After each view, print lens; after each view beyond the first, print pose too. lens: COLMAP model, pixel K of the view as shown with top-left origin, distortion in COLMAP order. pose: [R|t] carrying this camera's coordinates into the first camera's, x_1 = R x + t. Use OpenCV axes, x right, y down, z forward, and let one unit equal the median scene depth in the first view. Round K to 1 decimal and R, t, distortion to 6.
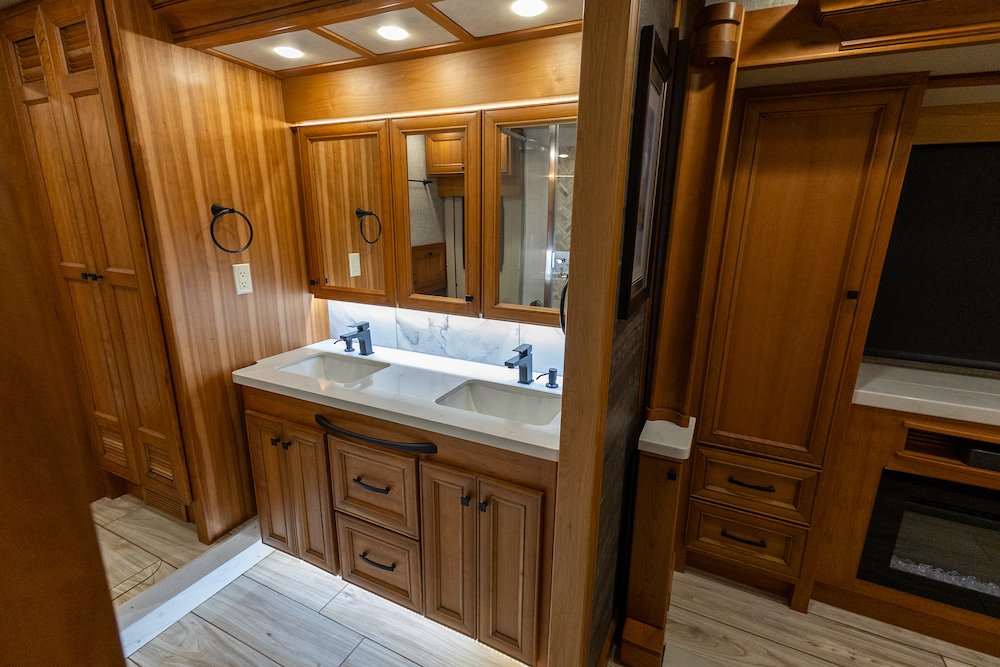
lens RADIAL K [[456.8, 0, 497.6], [0, 456.8, 335.8], [0, 0, 1]] dist [0.027889, -0.009808]
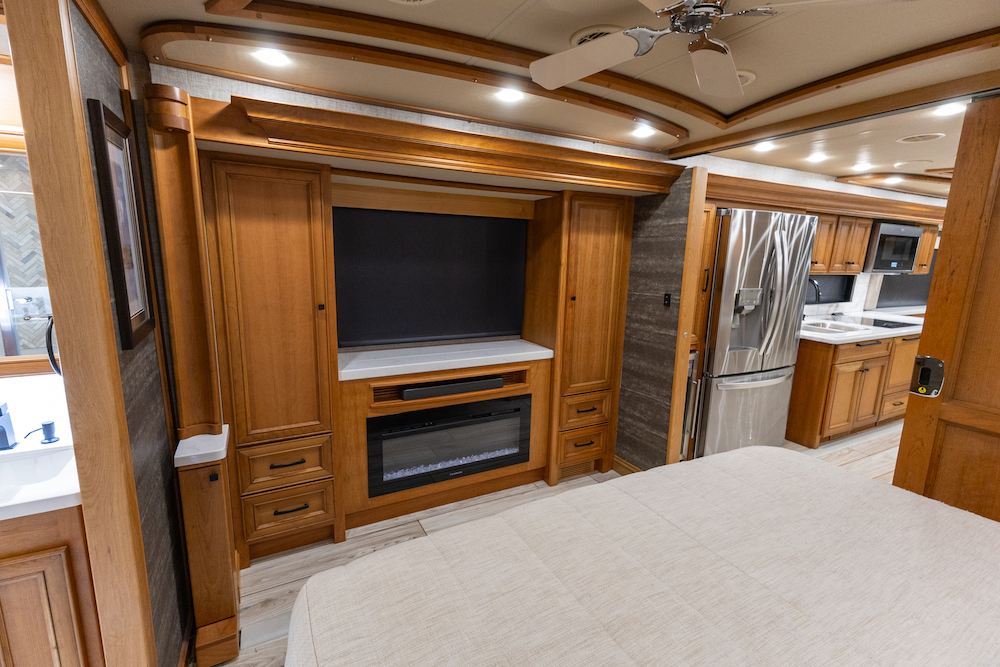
lens RADIAL K [[456.8, 0, 497.6], [0, 456.8, 335.8], [0, 0, 1]] dist [0.027889, -0.009808]
pose [[0.590240, -0.150534, 0.793068, -0.058929], [0.189702, 0.980811, 0.044985, 0.037120], [-0.784621, 0.123895, 0.607470, -0.278291]]
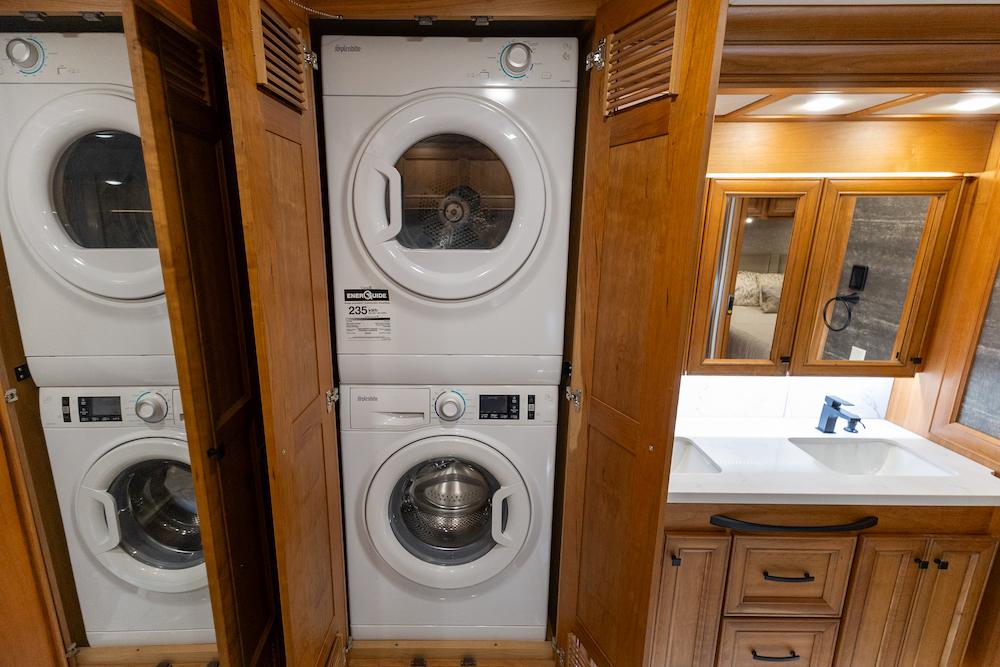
lens RADIAL K [[456.8, 0, 497.6], [0, 456.8, 335.8], [0, 0, 1]] dist [0.027889, -0.009808]
pose [[0.899223, -0.111585, 0.423022, -1.155303], [0.119341, 0.992819, 0.008201, -0.236777], [-0.420899, 0.043109, 0.906082, 0.384833]]
